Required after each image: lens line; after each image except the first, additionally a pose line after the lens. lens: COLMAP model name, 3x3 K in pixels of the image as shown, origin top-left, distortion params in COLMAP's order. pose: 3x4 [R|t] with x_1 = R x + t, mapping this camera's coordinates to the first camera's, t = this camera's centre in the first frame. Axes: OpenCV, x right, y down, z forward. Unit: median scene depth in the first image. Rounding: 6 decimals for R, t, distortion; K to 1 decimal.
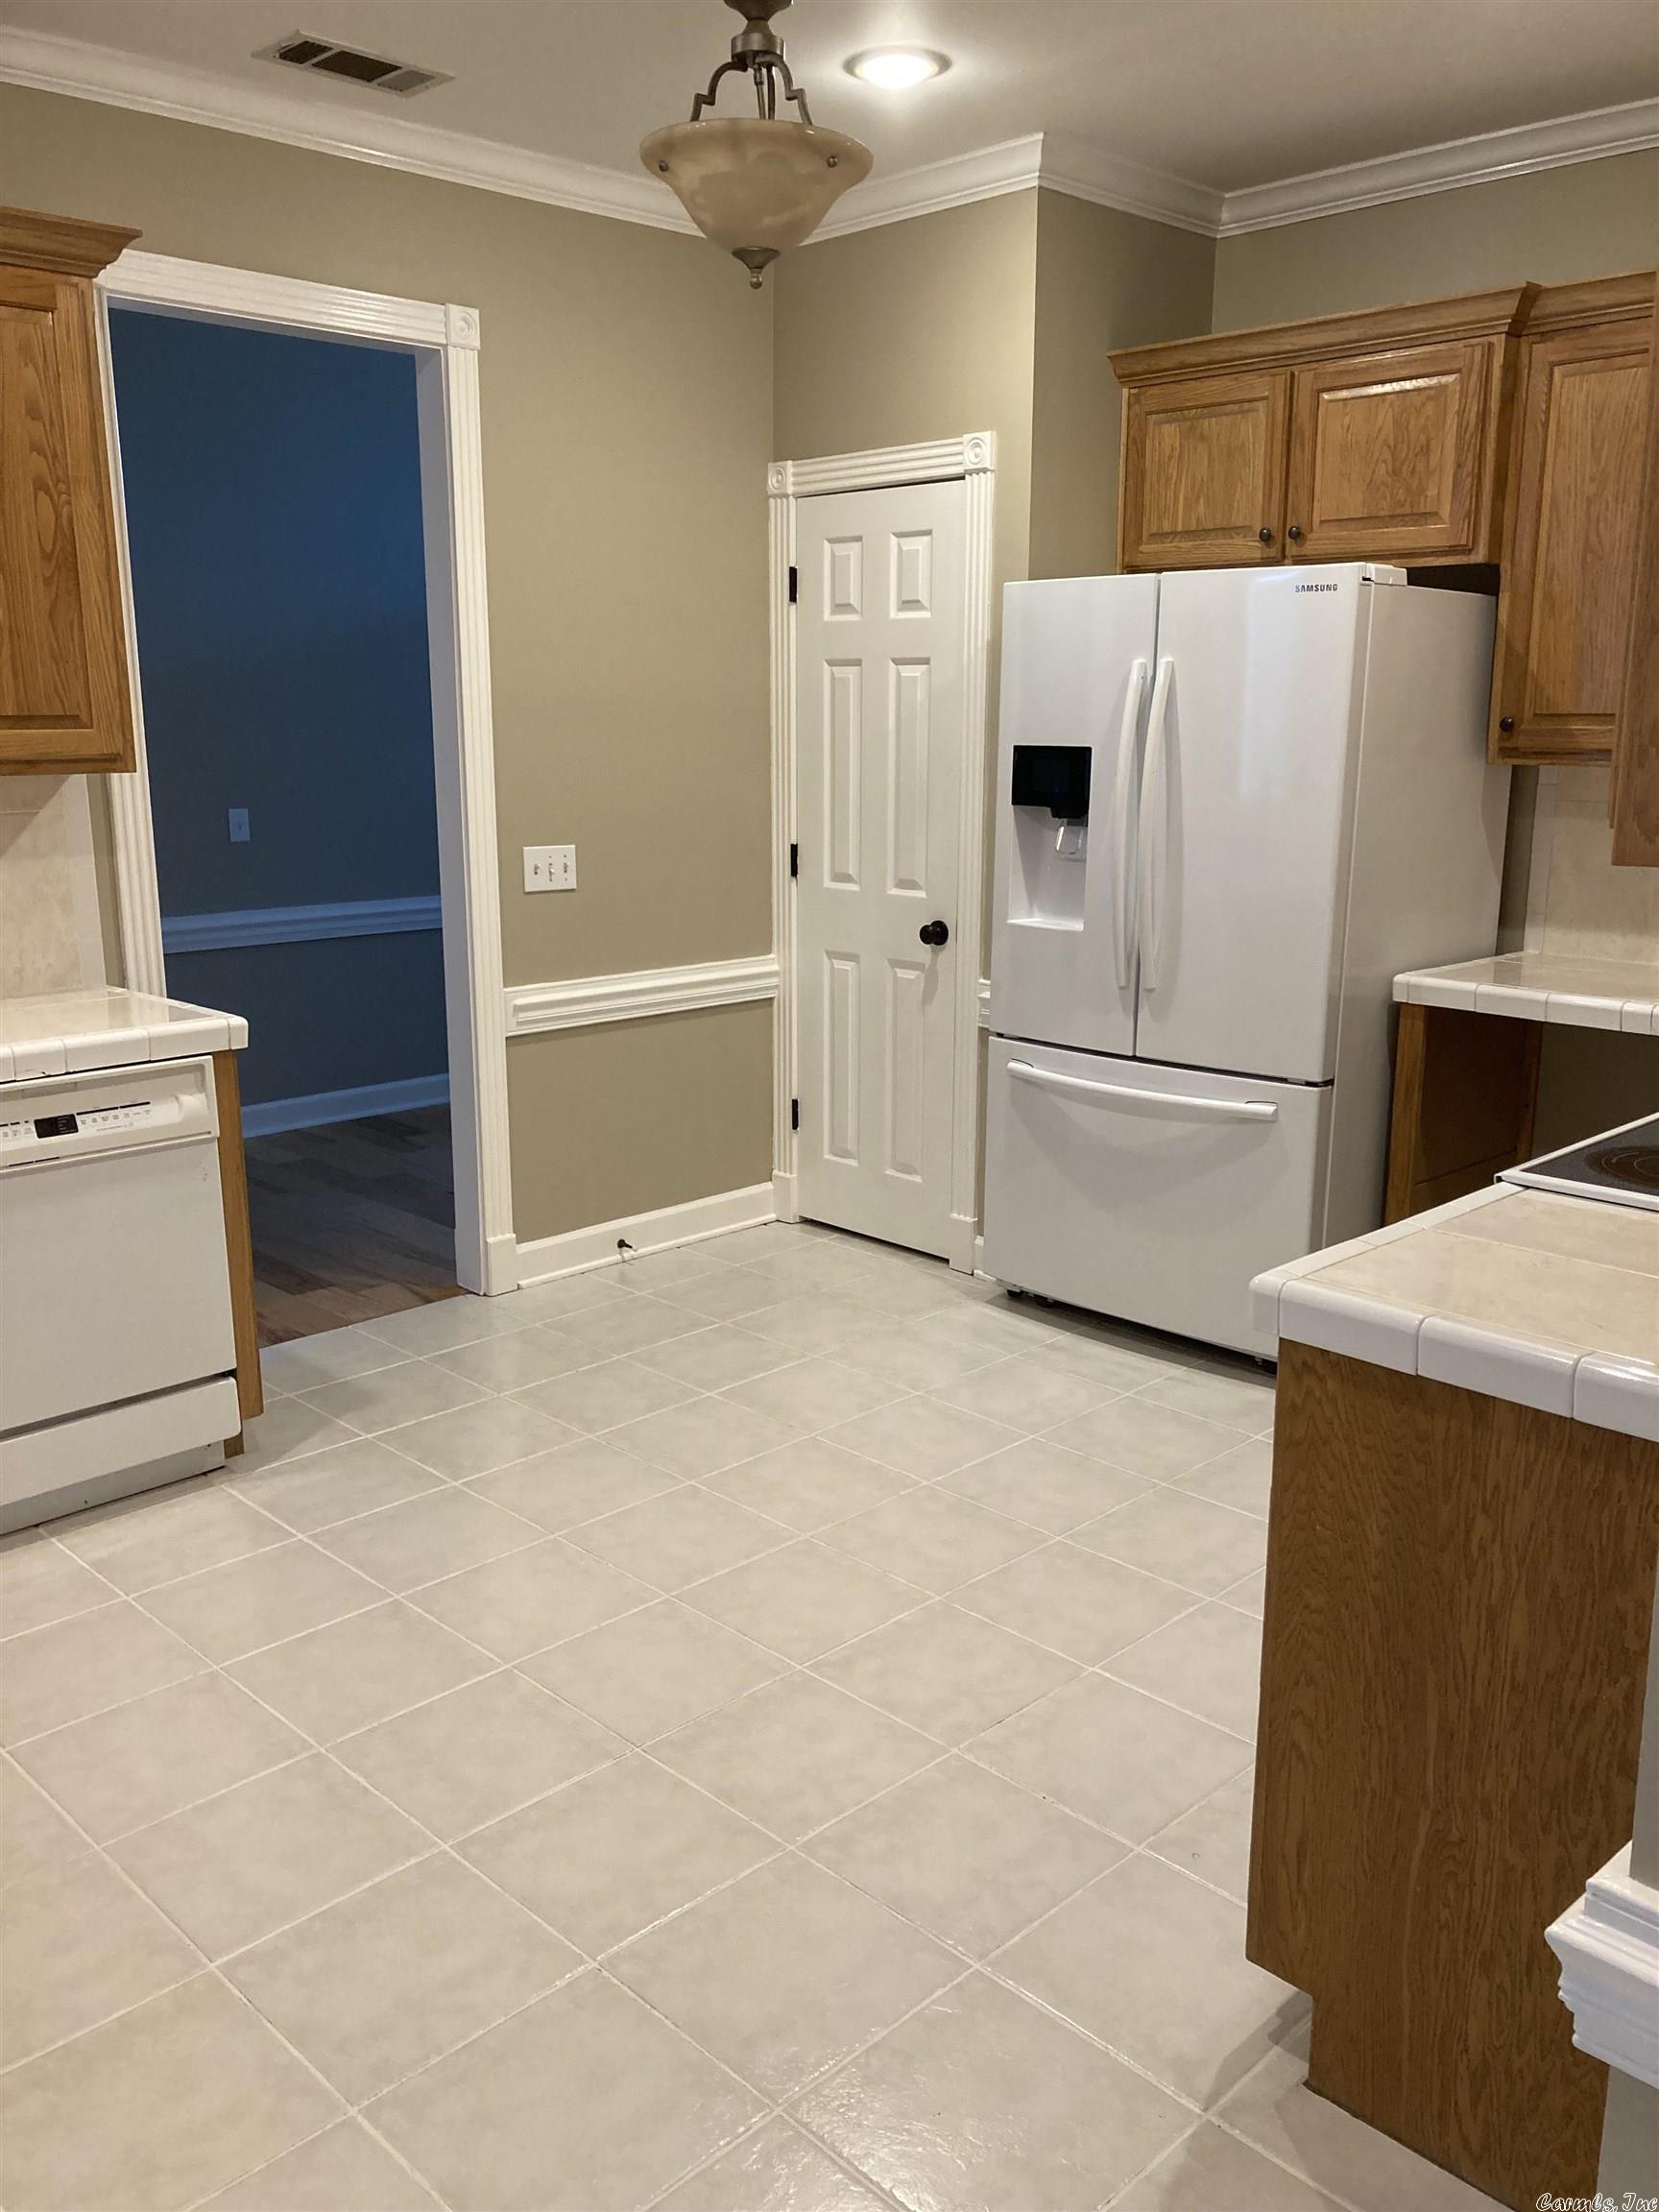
lens RADIAL K [[1782.7, 0, 829.5], [0, 1782.7, 1106.0], [0, 0, 1]] dist [0.009490, 0.001154]
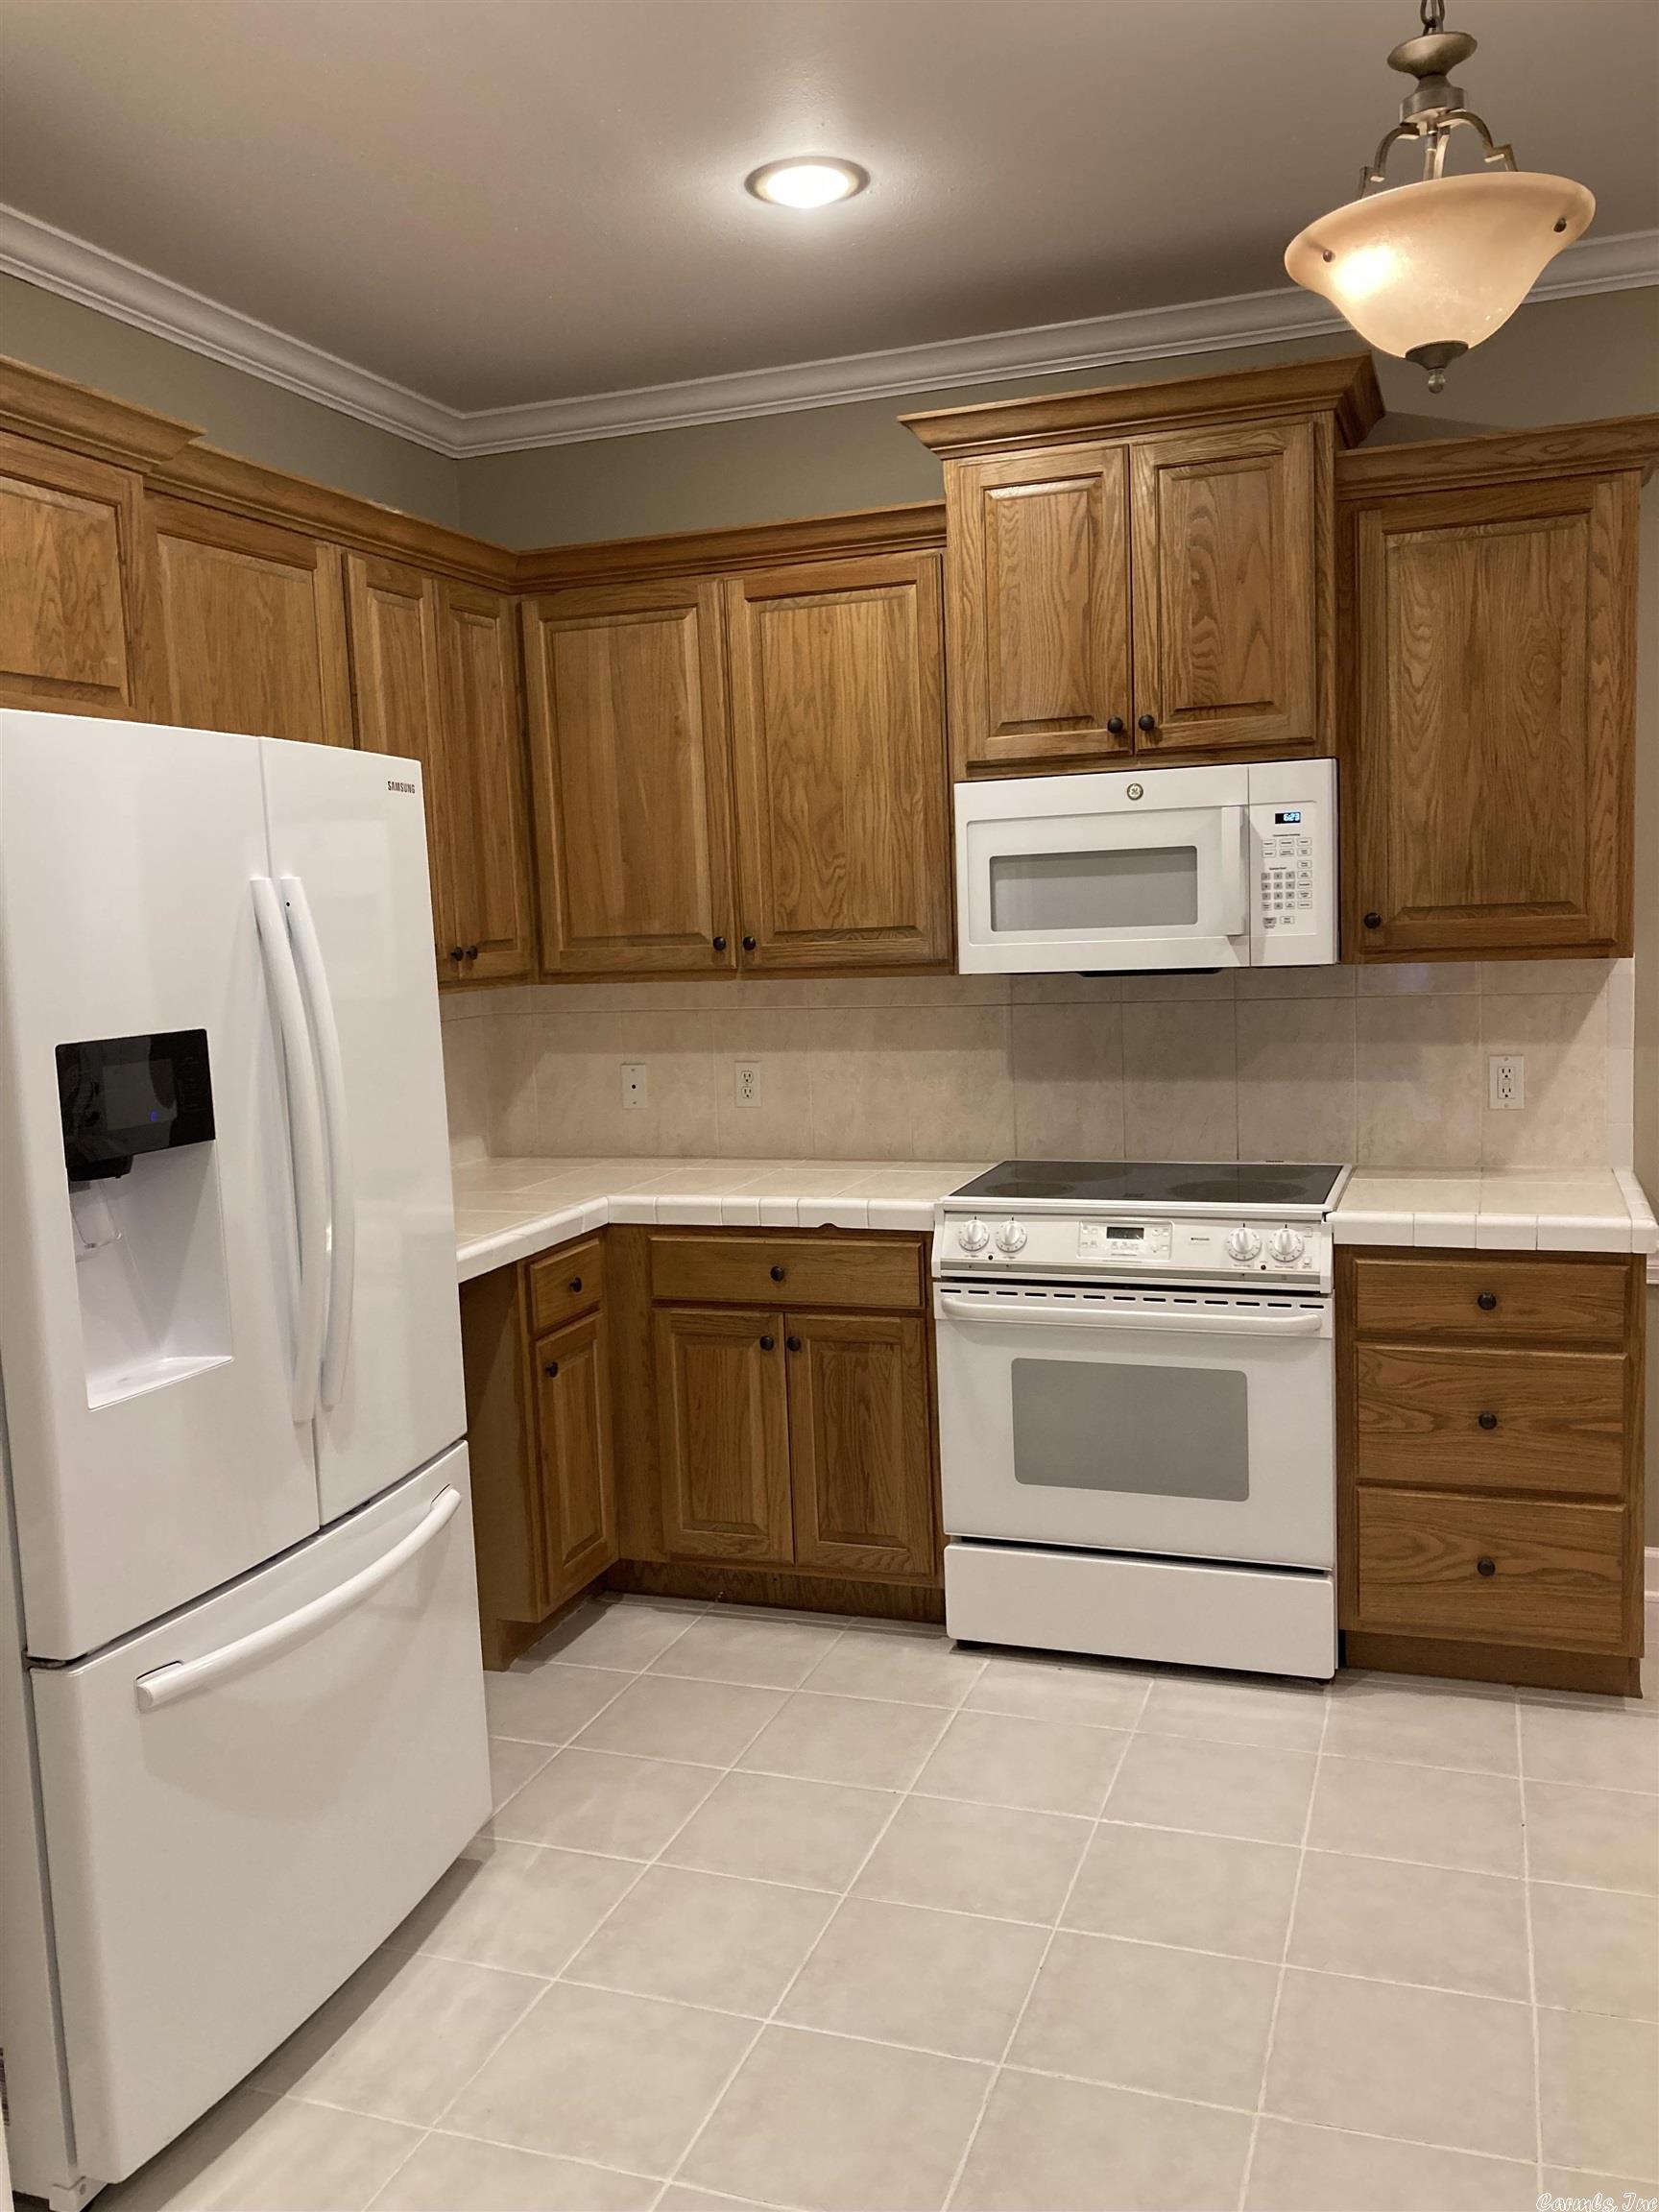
lens RADIAL K [[1782.7, 0, 829.5], [0, 1782.7, 1106.0], [0, 0, 1]] dist [0.009490, 0.001154]
pose [[-0.424223, -0.080045, 0.902013, -0.434246], [0.243949, 0.949159, 0.198960, -0.243812], [-0.872080, 0.304449, -0.383129, 1.064033]]
